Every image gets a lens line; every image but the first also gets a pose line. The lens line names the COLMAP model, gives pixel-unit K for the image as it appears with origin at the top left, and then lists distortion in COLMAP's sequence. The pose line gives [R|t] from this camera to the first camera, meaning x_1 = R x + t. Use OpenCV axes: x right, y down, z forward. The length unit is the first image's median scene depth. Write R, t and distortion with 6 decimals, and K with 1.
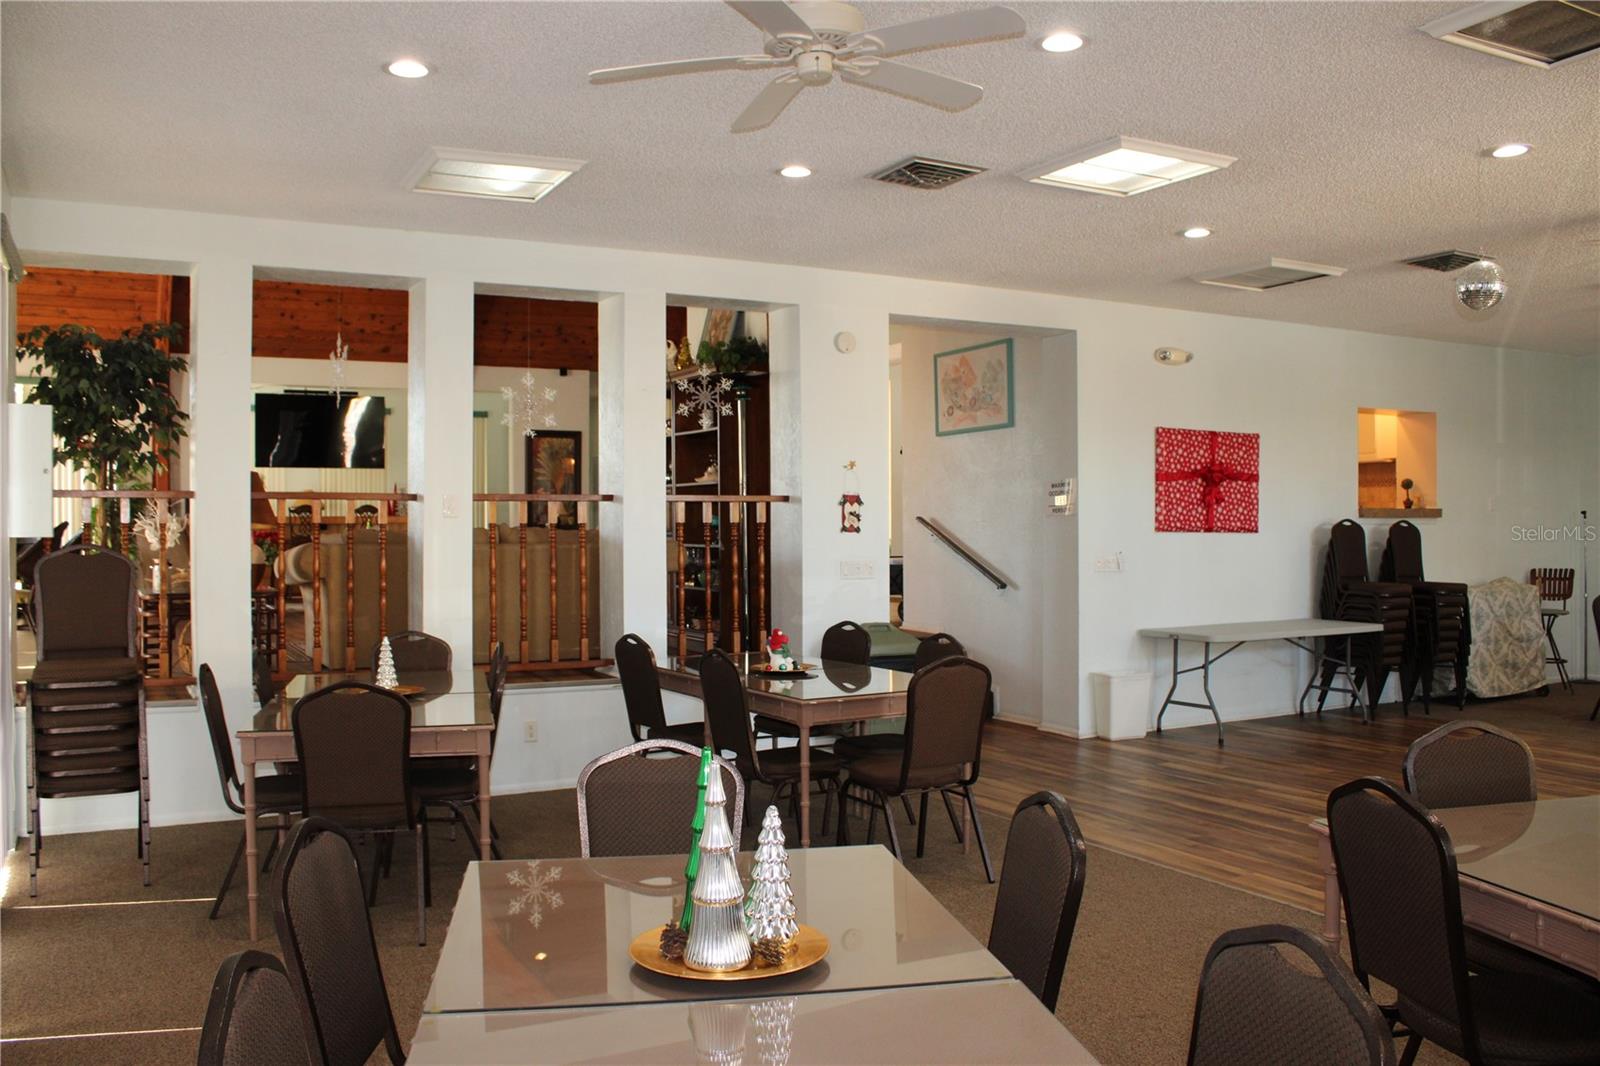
lens RADIAL K [[1332.5, 0, 799.9], [0, 1332.5, 531.7], [0, 0, 1]] dist [-0.167009, 0.129483]
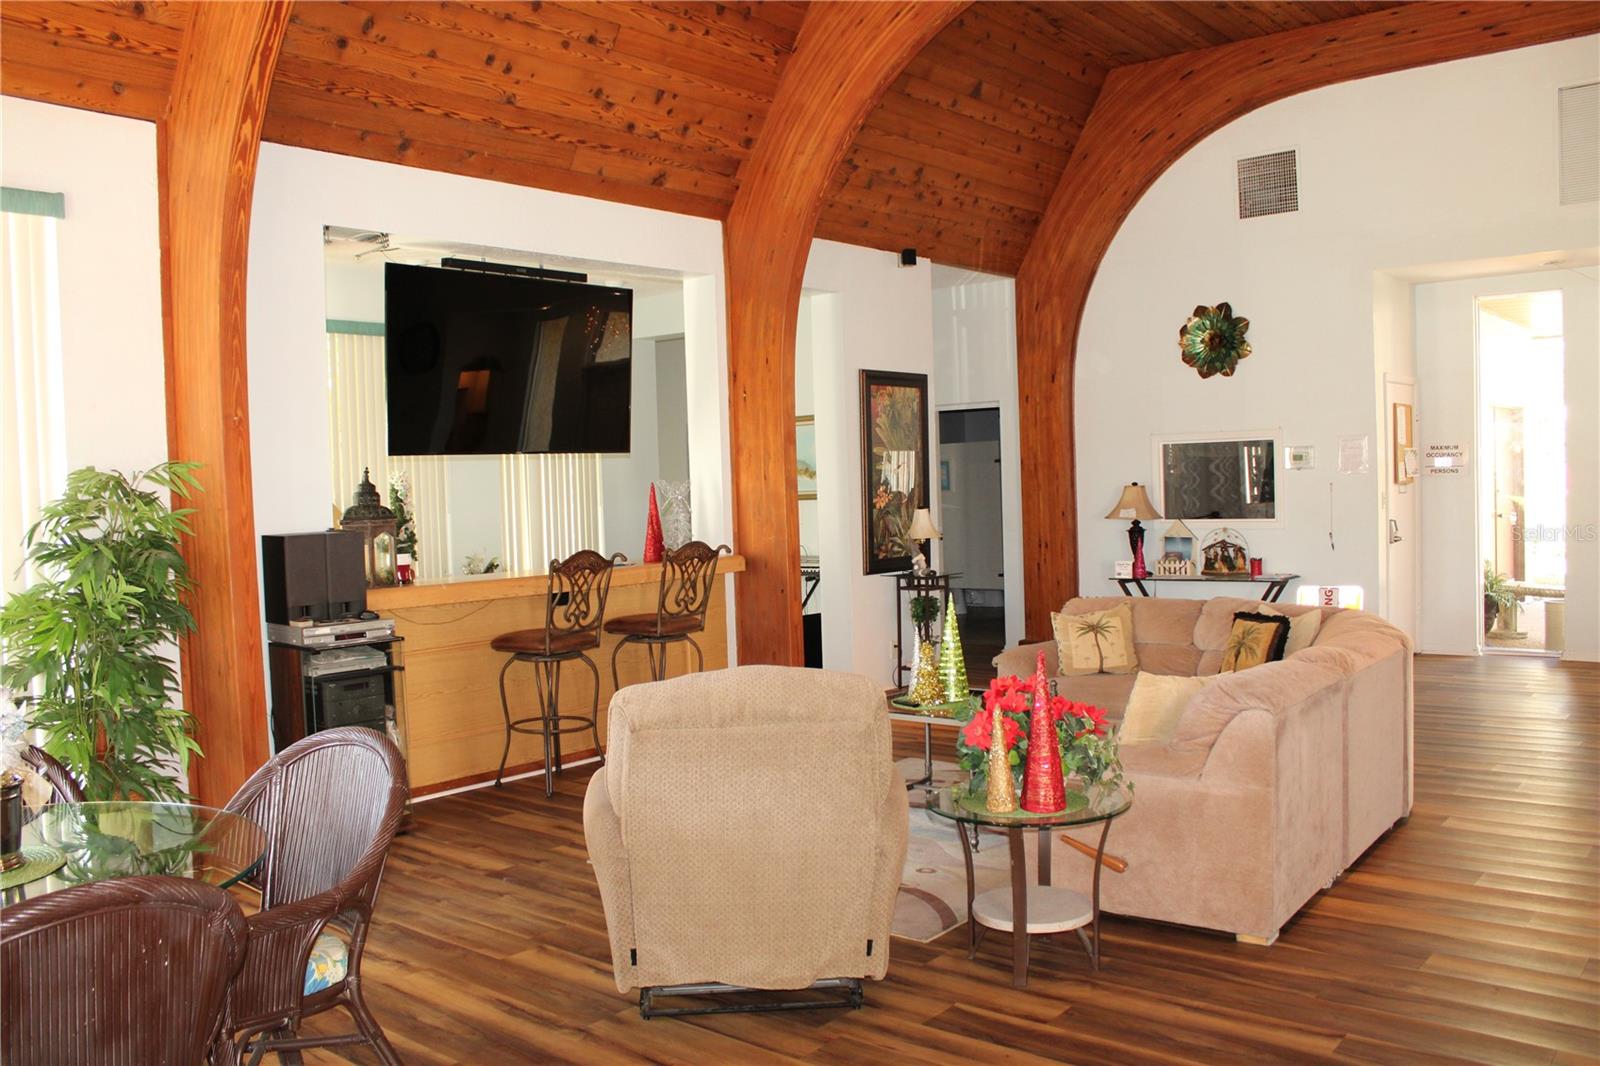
lens RADIAL K [[1332.5, 0, 760.1], [0, 1332.5, 538.7], [0, 0, 1]] dist [-0.167009, 0.129483]
pose [[0.925474, -0.043994, 0.376247, -0.461246], [0.033301, 0.998836, 0.034882, -0.034558], [-0.377344, -0.019753, 0.925862, 0.589441]]
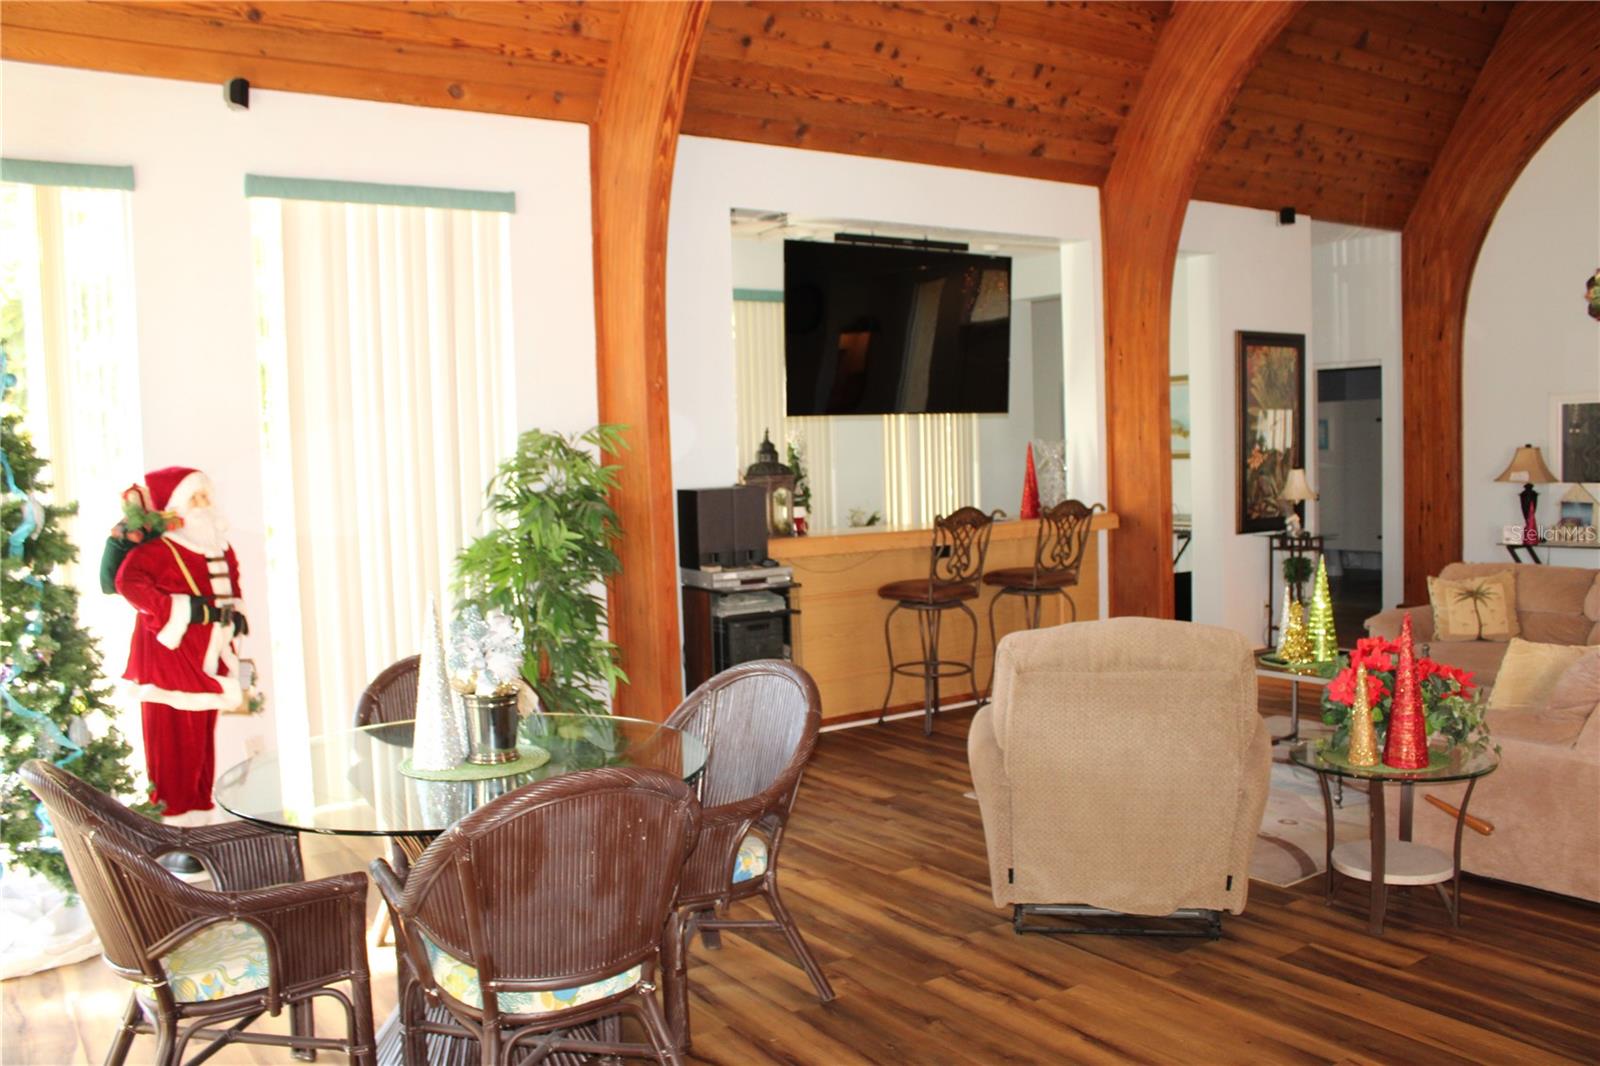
lens RADIAL K [[1332.5, 0, 769.5], [0, 1332.5, 540.4], [0, 0, 1]] dist [-0.167009, 0.129483]
pose [[0.992290, -0.036429, 0.118459, -0.472856], [0.029011, 0.997544, 0.063755, -0.036935], [-0.120491, -0.059827, 0.990910, 0.565630]]
